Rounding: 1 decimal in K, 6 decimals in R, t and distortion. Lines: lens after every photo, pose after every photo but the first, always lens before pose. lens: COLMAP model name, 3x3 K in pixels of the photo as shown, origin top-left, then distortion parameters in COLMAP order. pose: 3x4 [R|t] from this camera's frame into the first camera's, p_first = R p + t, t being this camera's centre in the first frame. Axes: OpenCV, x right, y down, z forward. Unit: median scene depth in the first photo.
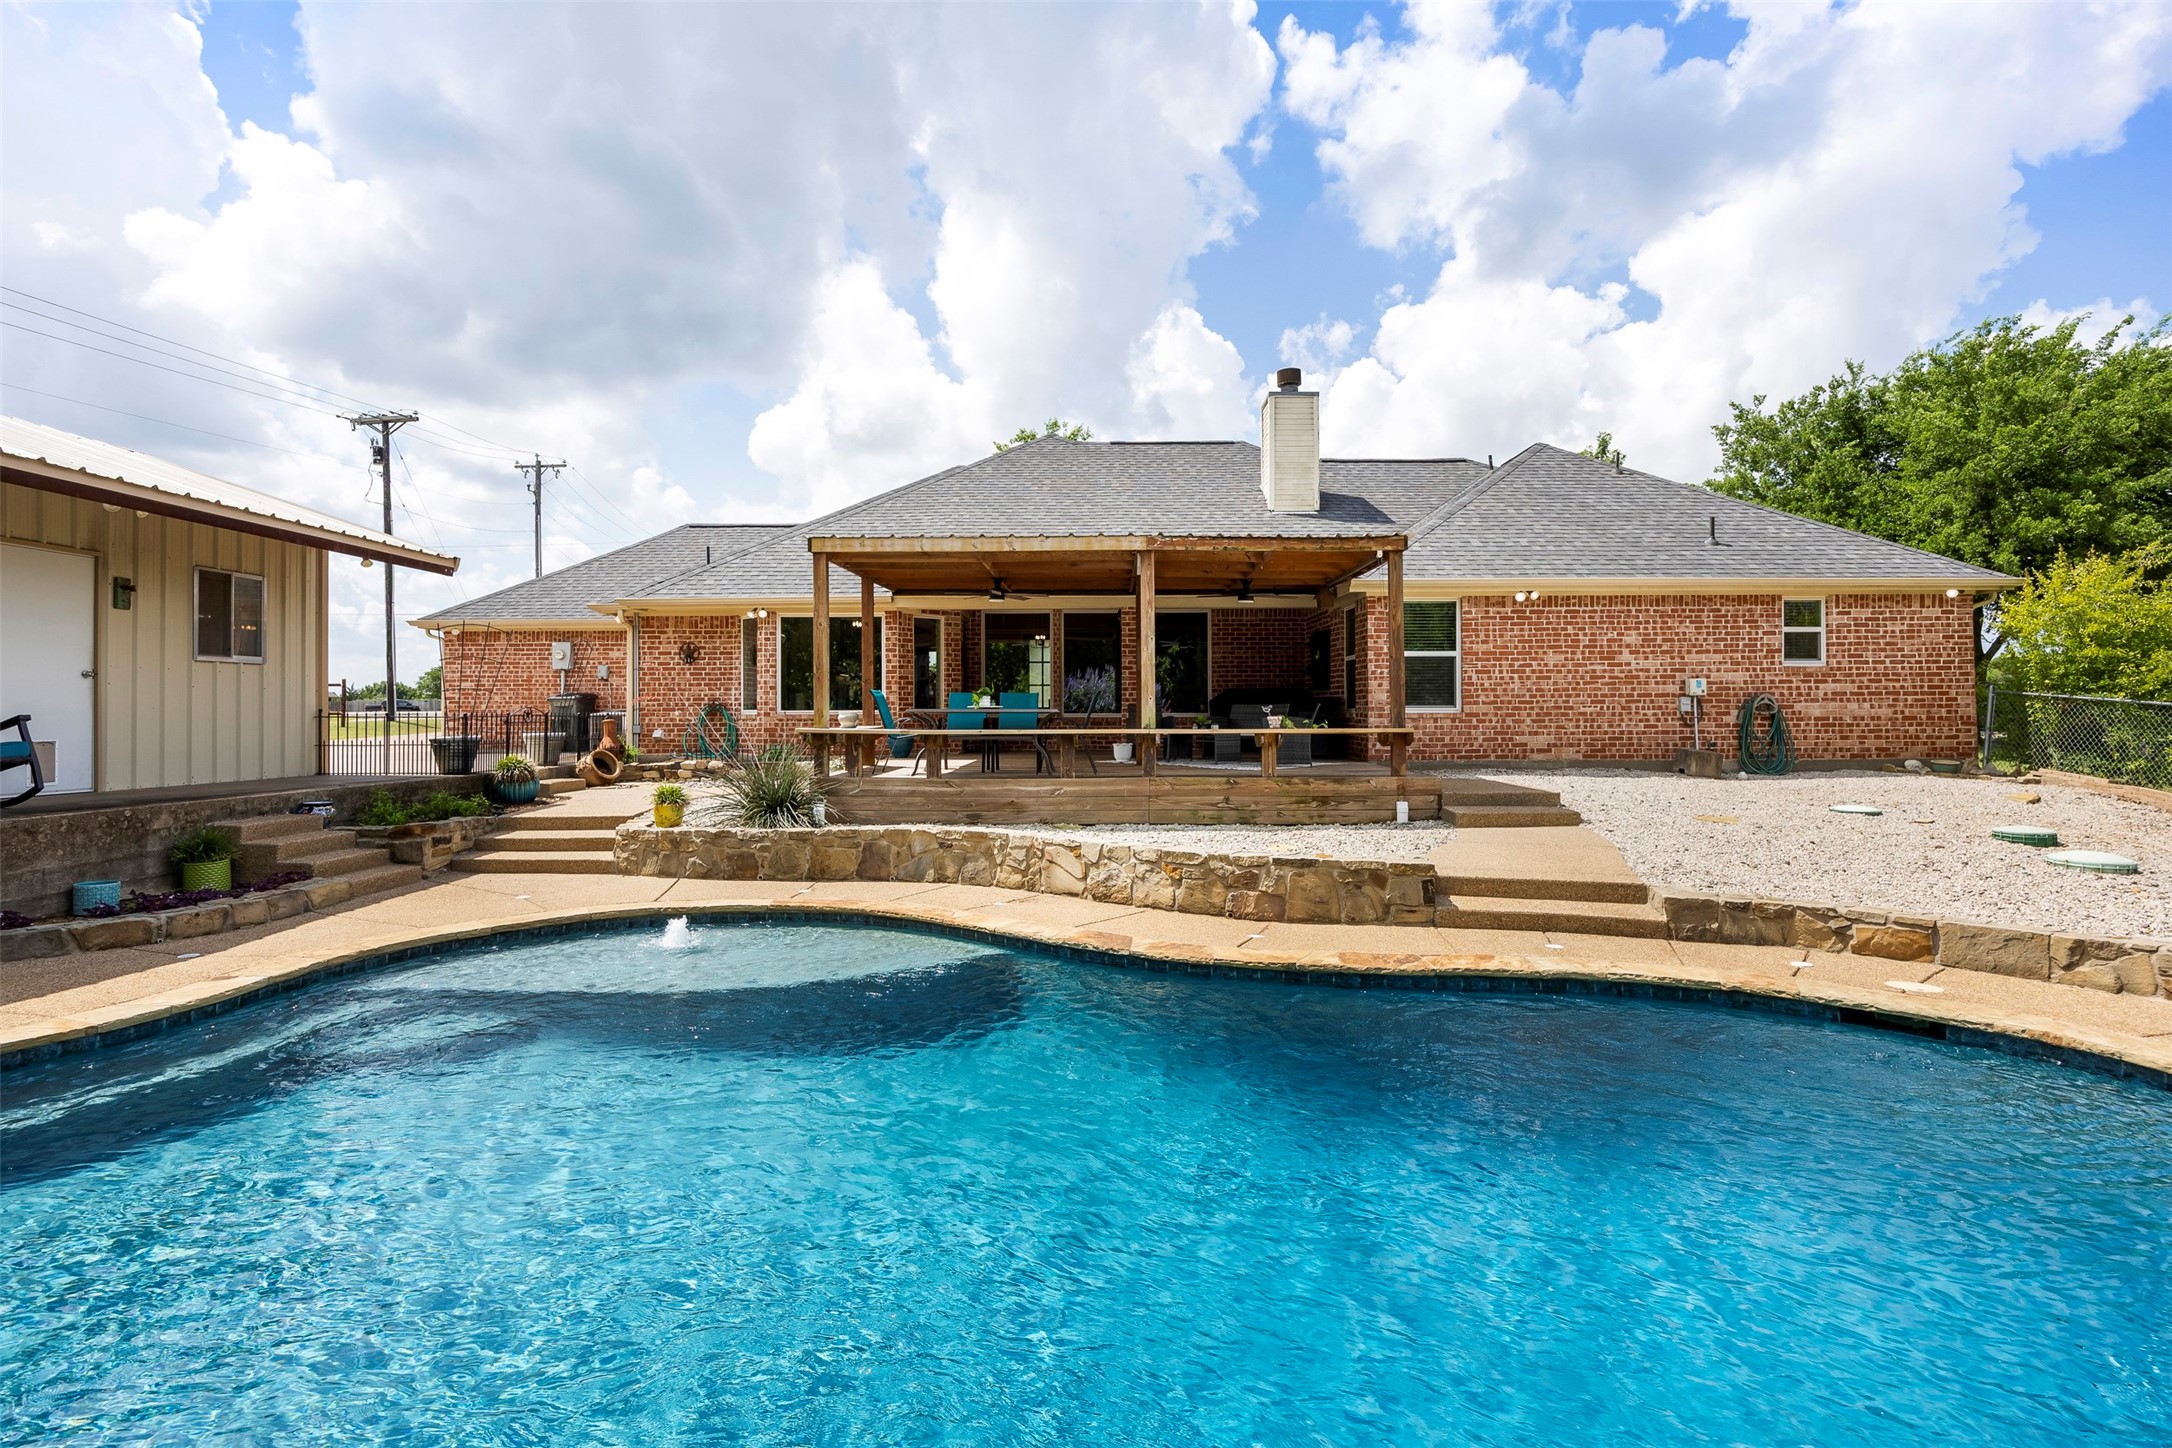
lens RADIAL K [[1053.0, 0, 1099.0], [0, 1053.0, 701.1], [0, 0, 1]] dist [-0.005649, 0.000871]
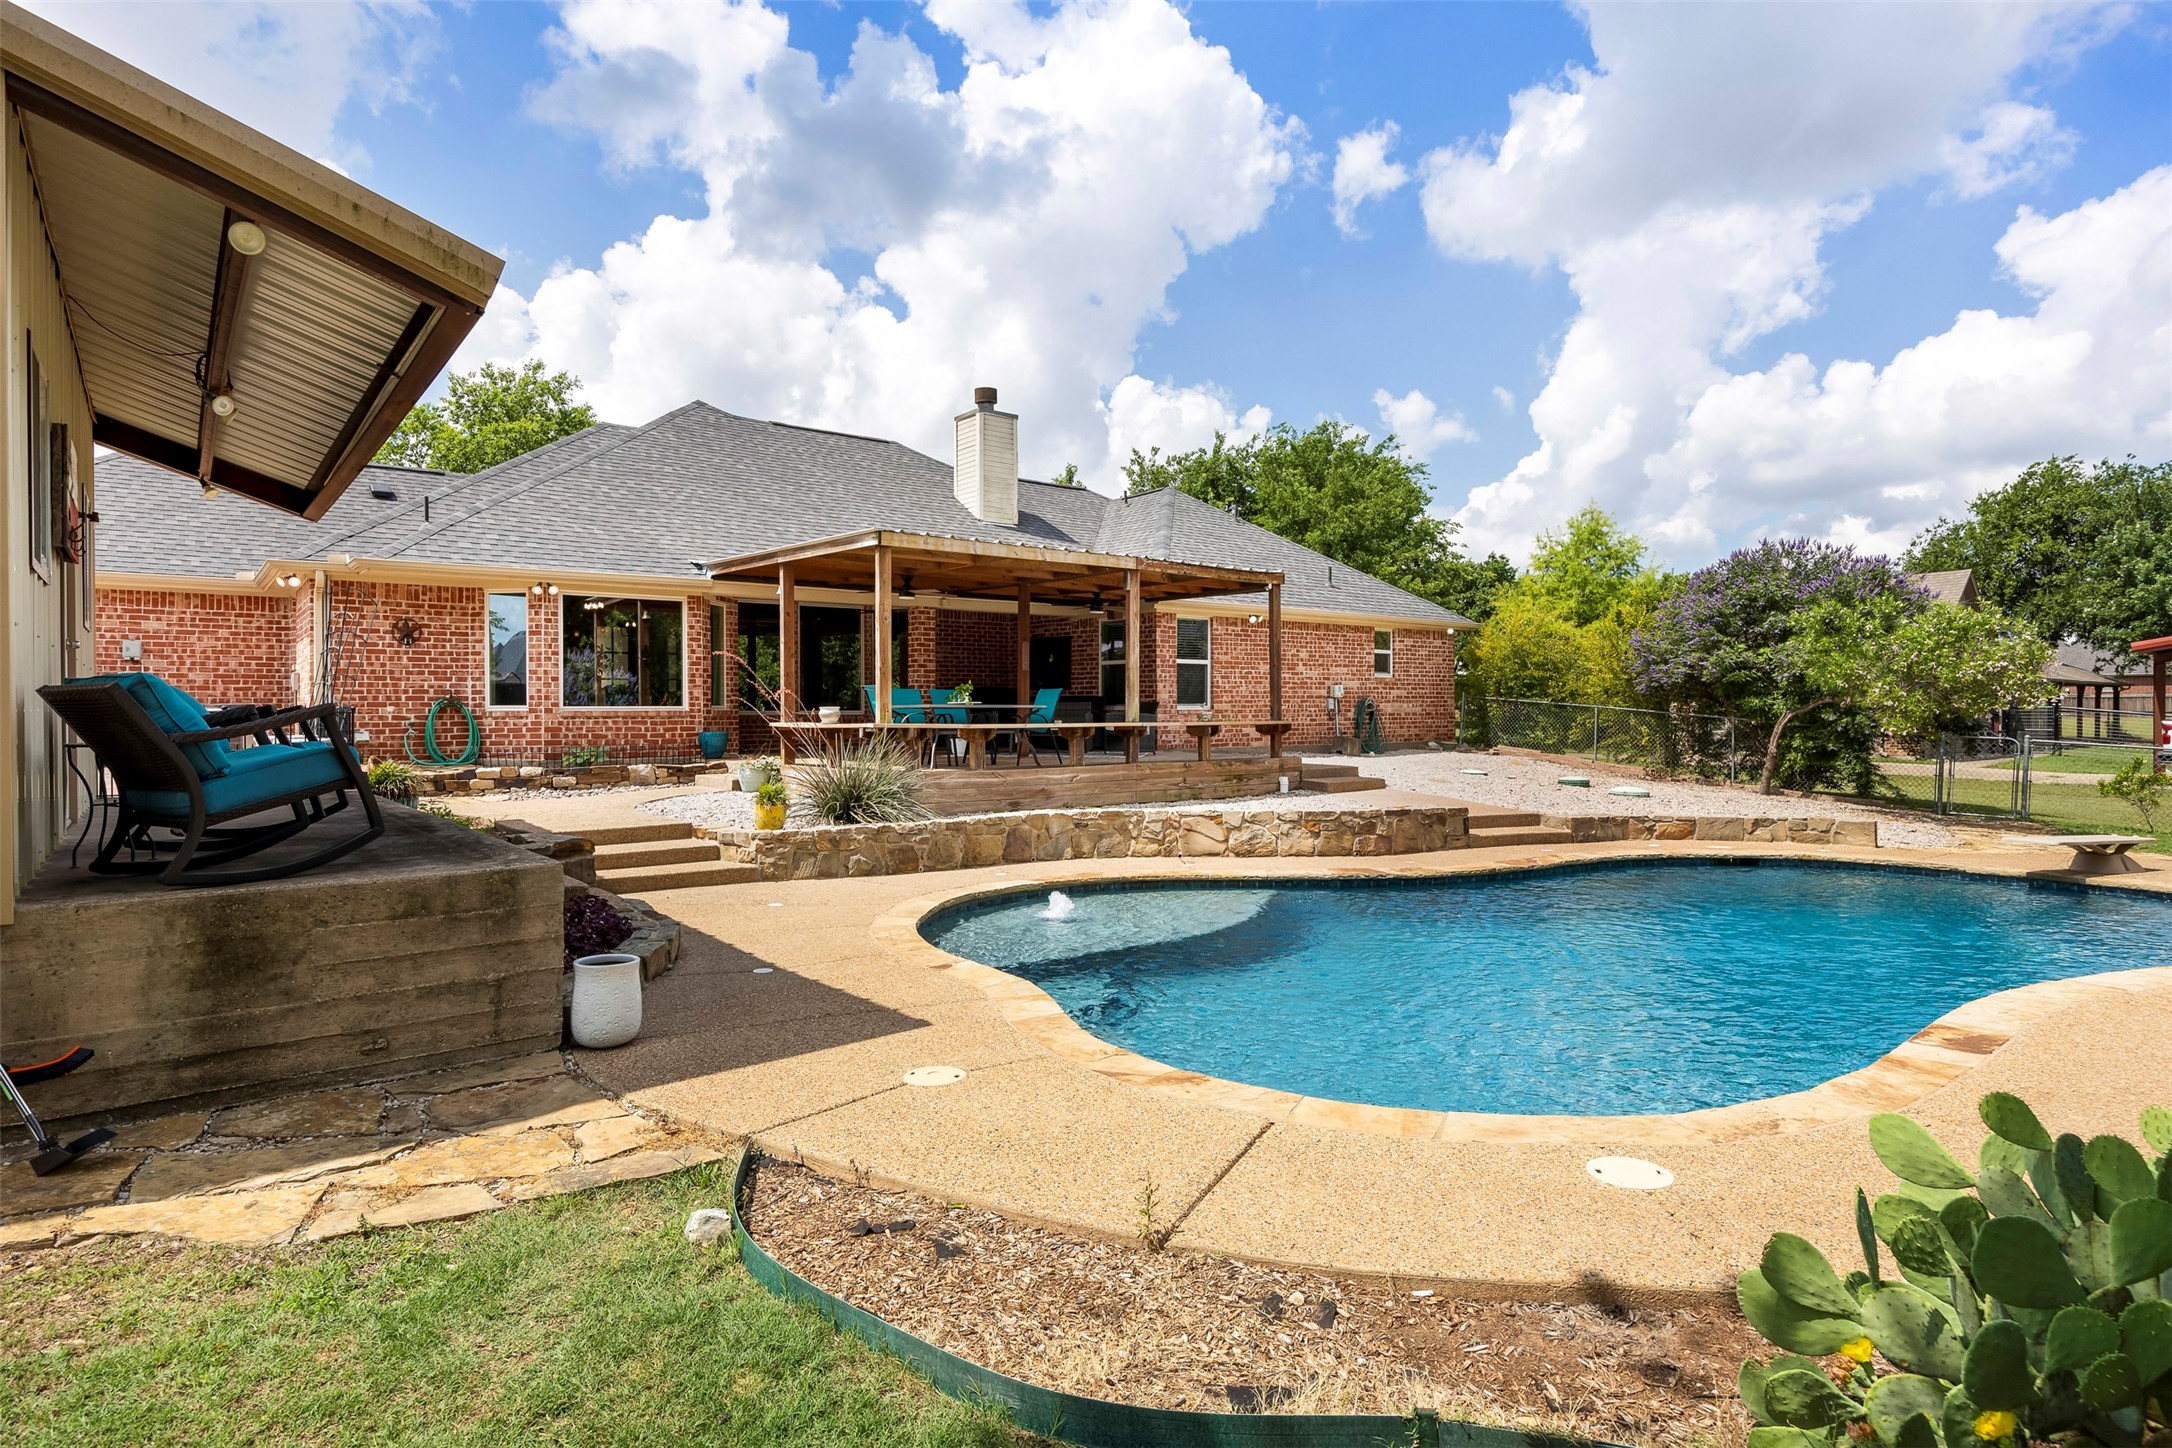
lens RADIAL K [[1161.5, 0, 1085.2], [0, 1161.5, 716.4], [0, 0, 1]] dist [-0.004996, -0.000990]
pose [[0.781839, -0.001877, 0.623478, -0.804392], [-0.006836, 0.999910, 0.011582, 0.005295], [-0.623443, -0.013317, 0.781755, 0.024045]]
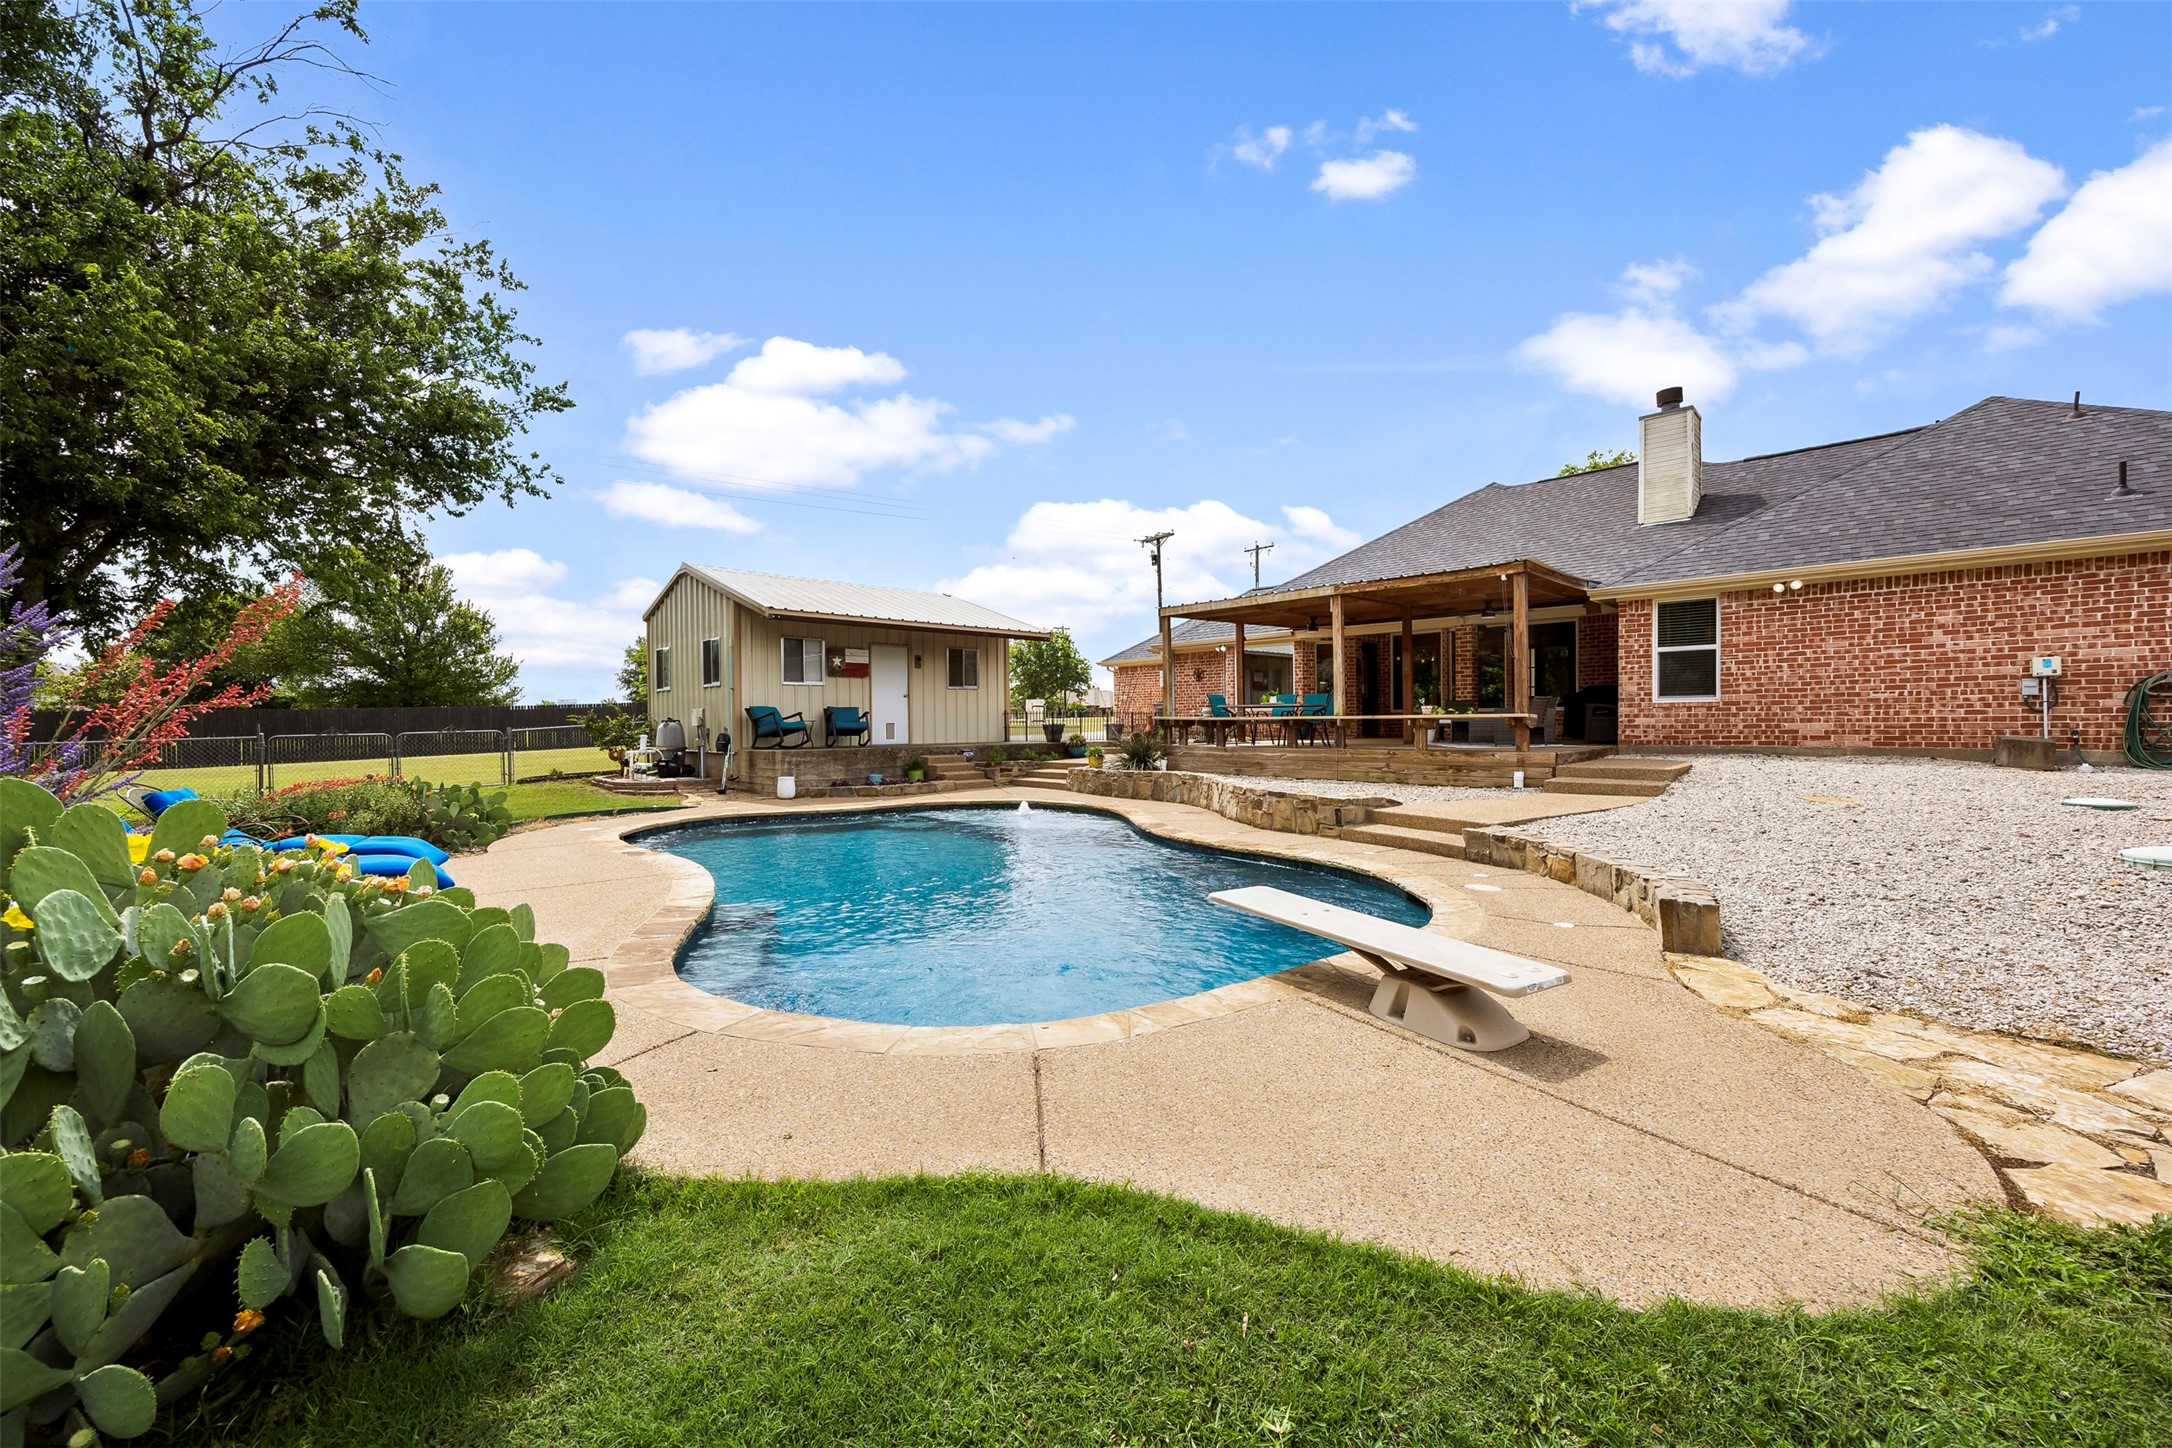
lens RADIAL K [[851.1, 0, 1081.4], [0, 851.1, 723.5], [0, 0, 1]] dist [0.000566, 0.000091]
pose [[0.701428, -0.000877, -0.712739, 0.646474], [0.013947, 0.999825, 0.012495, 0.017385], [0.712604, -0.018705, 0.701318, -0.091667]]
